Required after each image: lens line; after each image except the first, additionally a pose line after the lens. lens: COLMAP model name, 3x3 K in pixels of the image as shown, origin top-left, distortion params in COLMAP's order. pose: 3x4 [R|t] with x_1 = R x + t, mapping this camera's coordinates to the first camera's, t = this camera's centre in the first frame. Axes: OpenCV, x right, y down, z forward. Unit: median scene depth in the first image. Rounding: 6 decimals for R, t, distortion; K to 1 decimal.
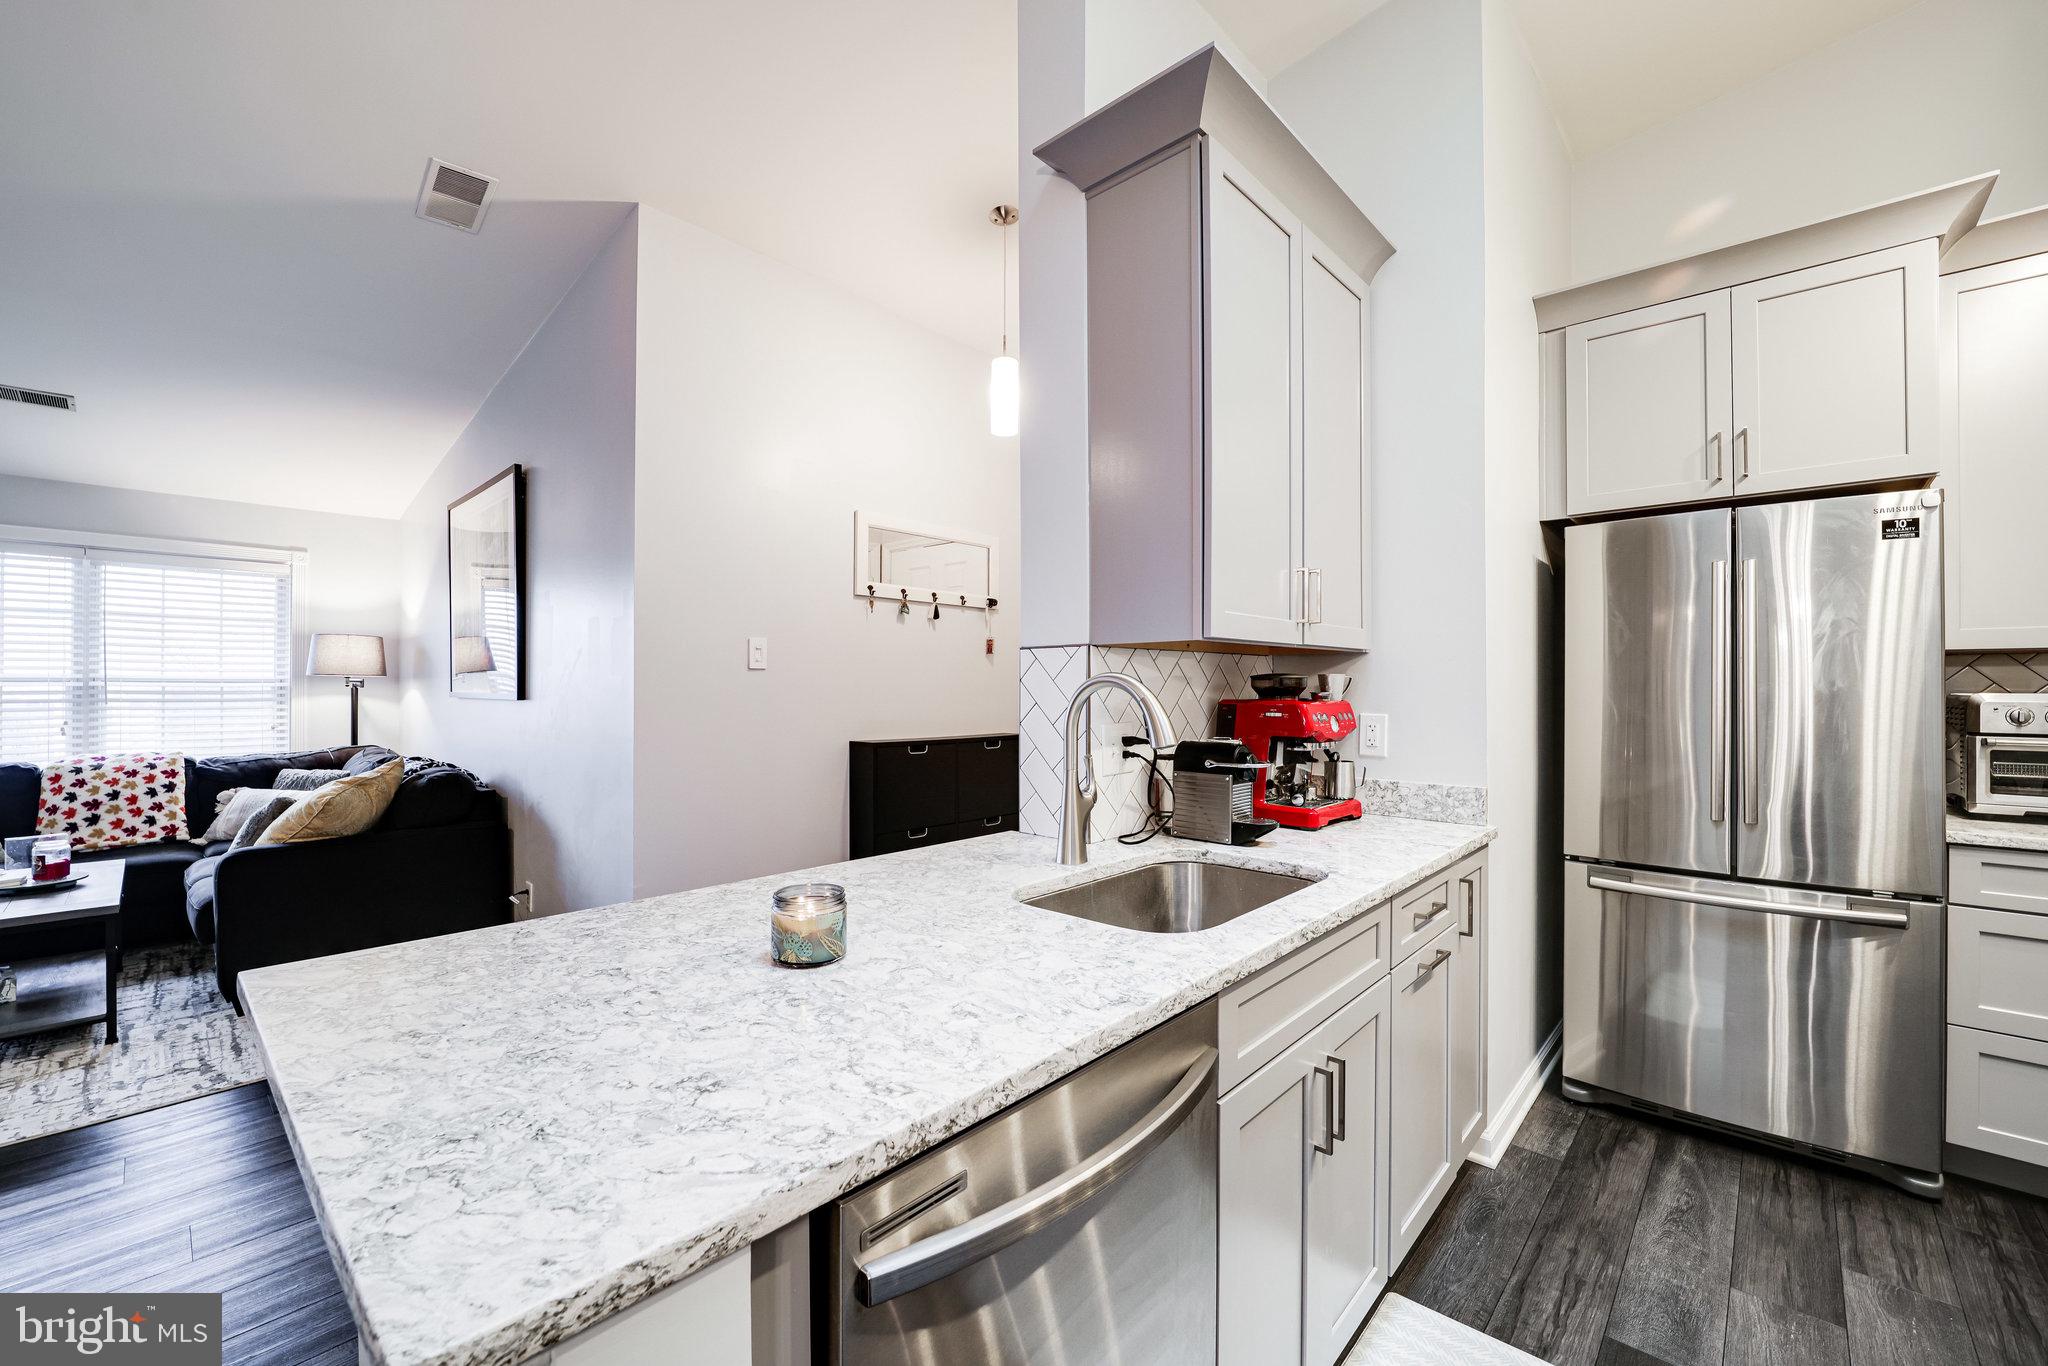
lens RADIAL K [[825.2, 0, 1022.4], [0, 825.2, 687.9], [0, 0, 1]] dist [-0.010455, -0.001780]
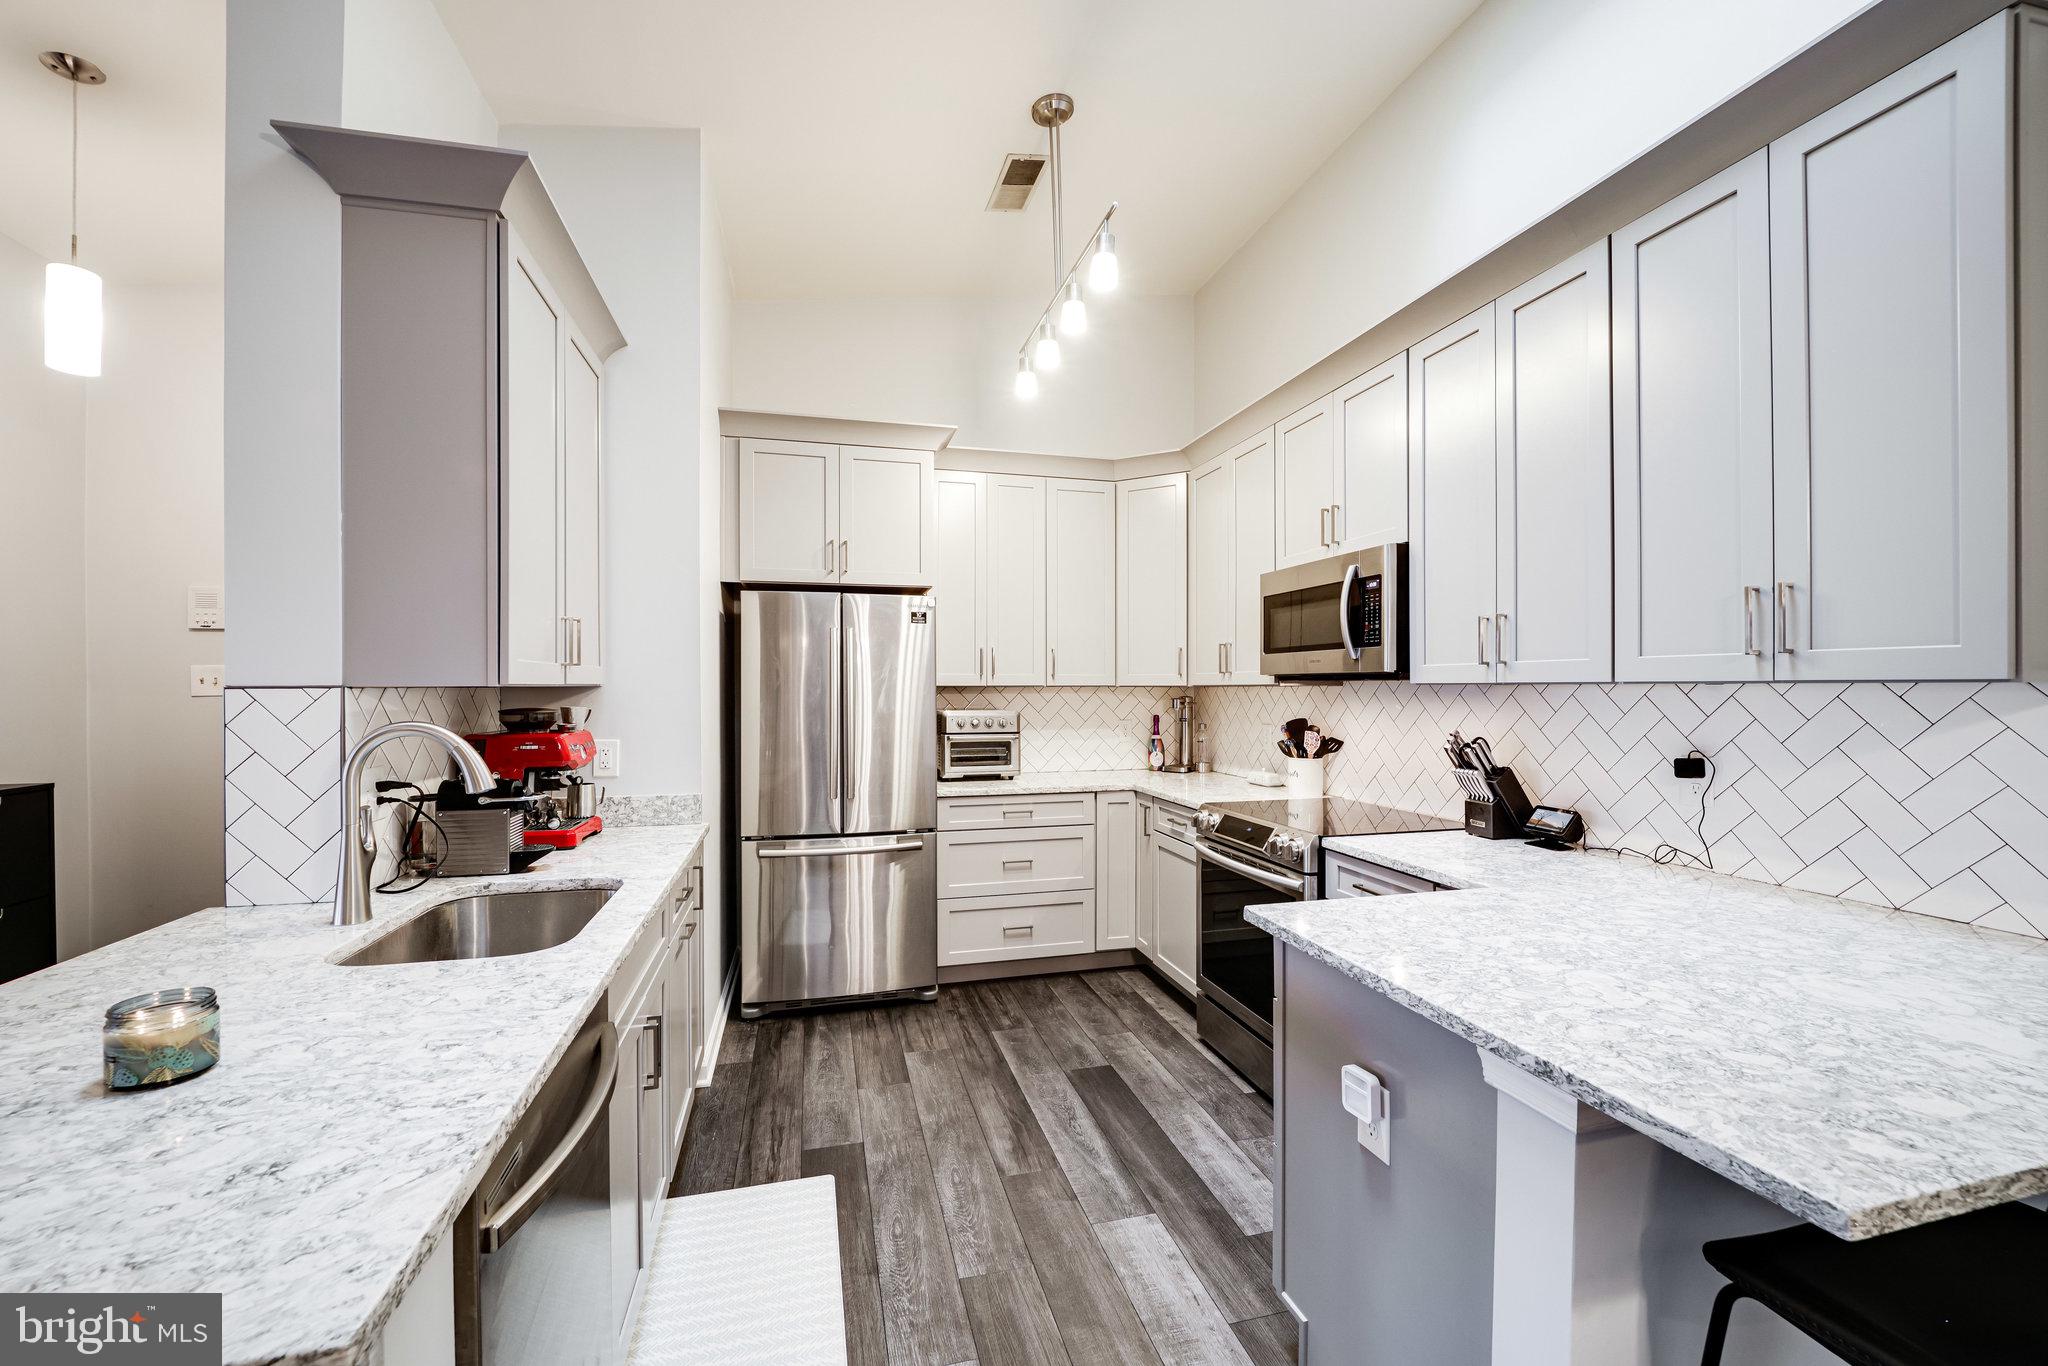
lens RADIAL K [[825.2, 0, 1033.0], [0, 825.2, 692.6], [0, 0, 1]] dist [-0.010455, -0.001780]
pose [[0.533696, -0.005857, 0.845656, -0.202330], [0.001518, 0.999981, 0.005968, -0.035769], [-0.845675, -0.001902, 0.533695, -0.103800]]
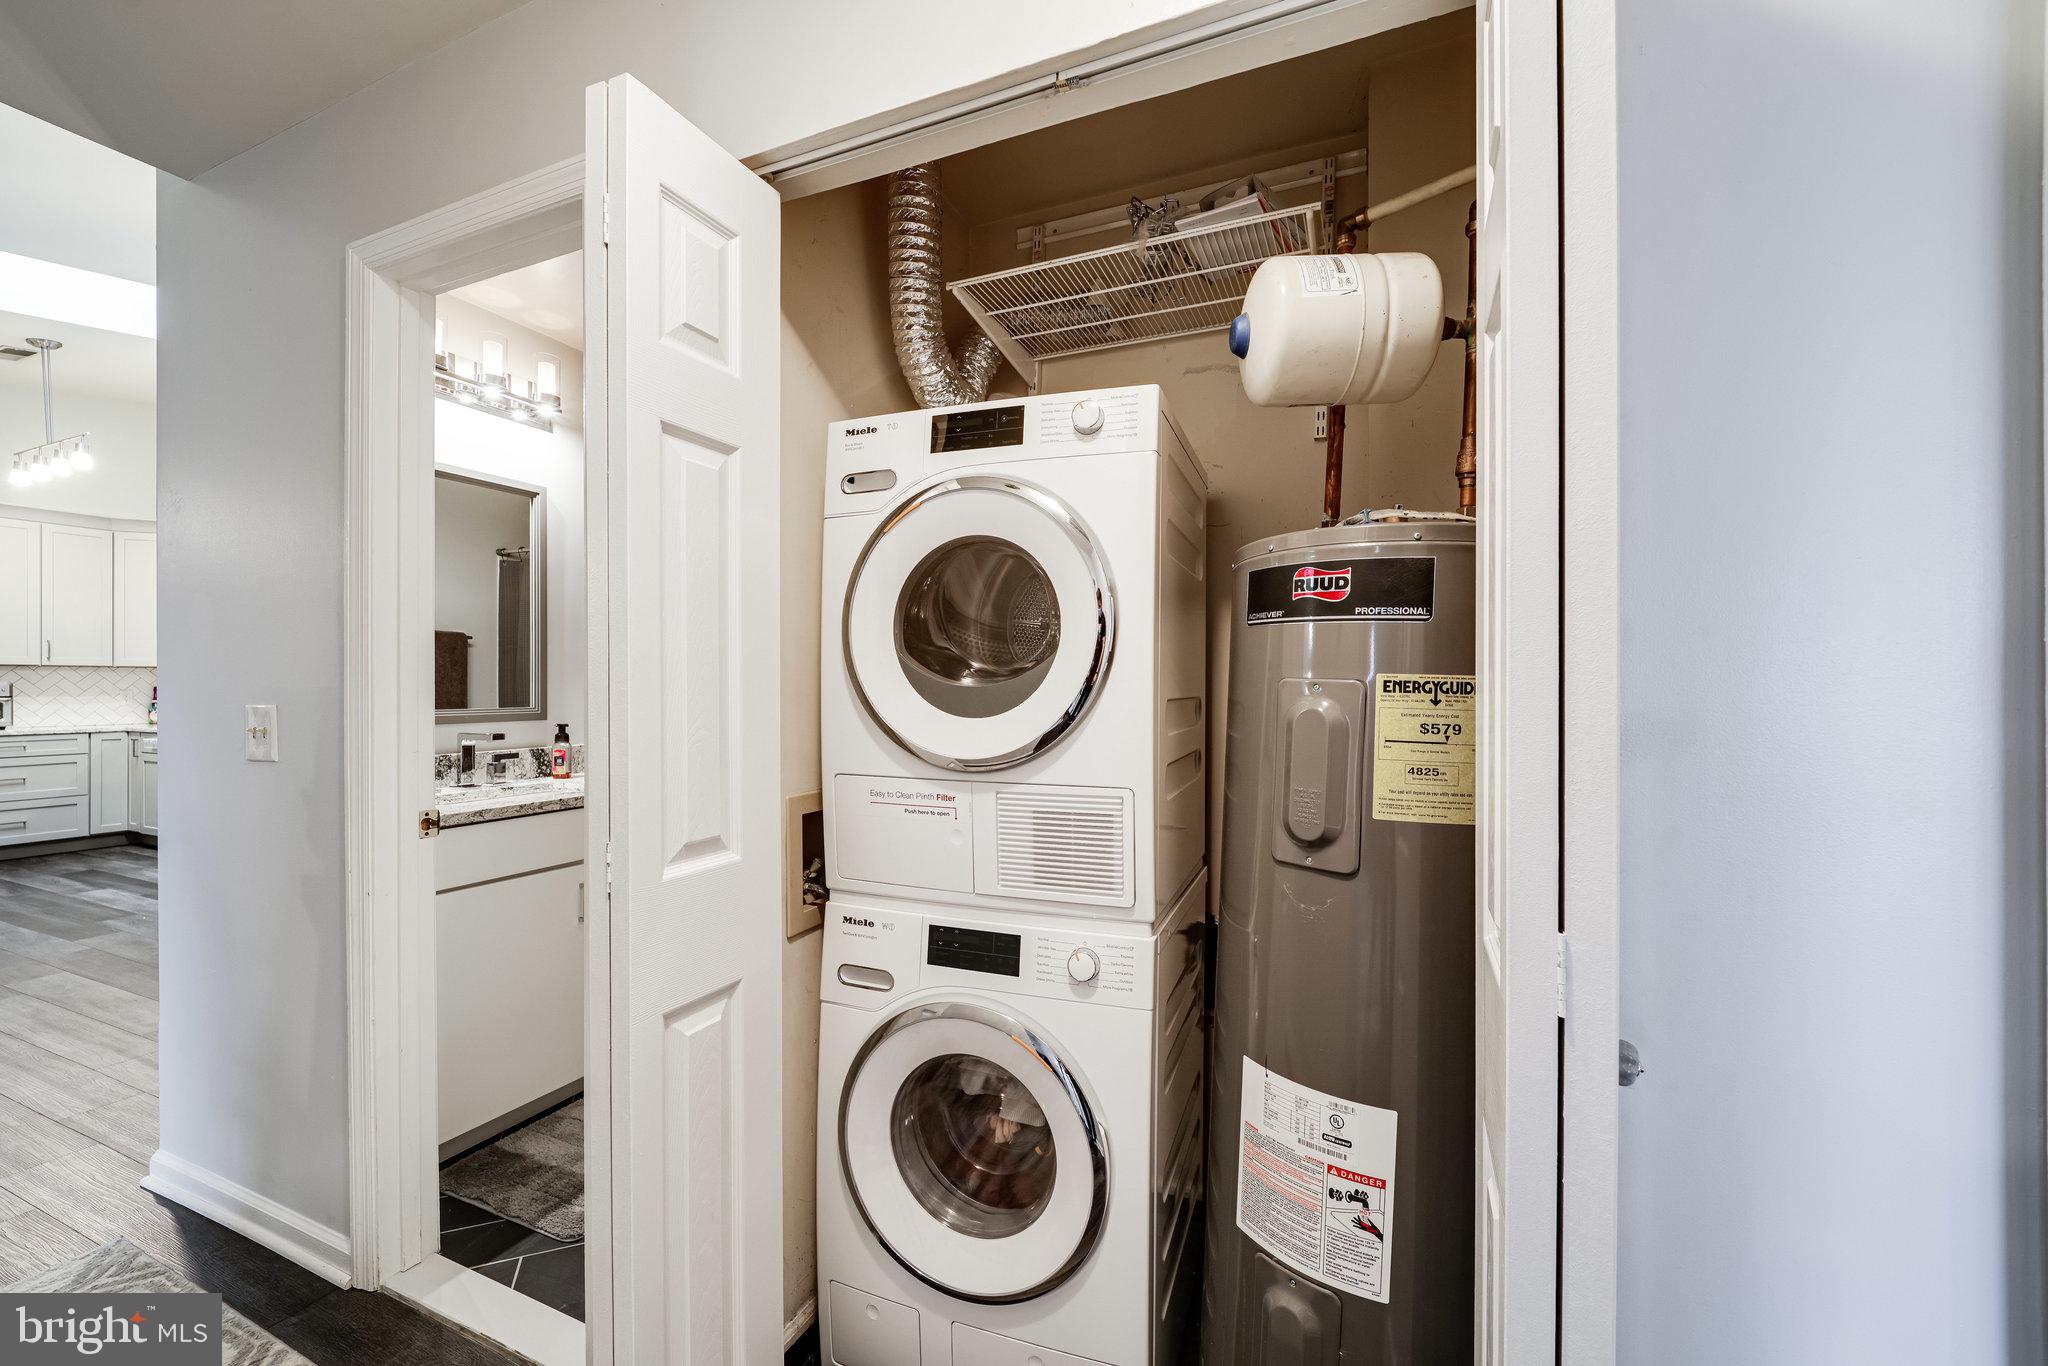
lens RADIAL K [[825.2, 0, 1088.2], [0, 825.2, 689.7], [0, 0, 1]] dist [-0.010455, -0.001780]
pose [[-0.348496, -0.003690, 0.937303, -1.976057], [-0.001379, 0.999993, 0.003423, 0.017697], [-0.937309, -0.000100, -0.348499, -1.233524]]
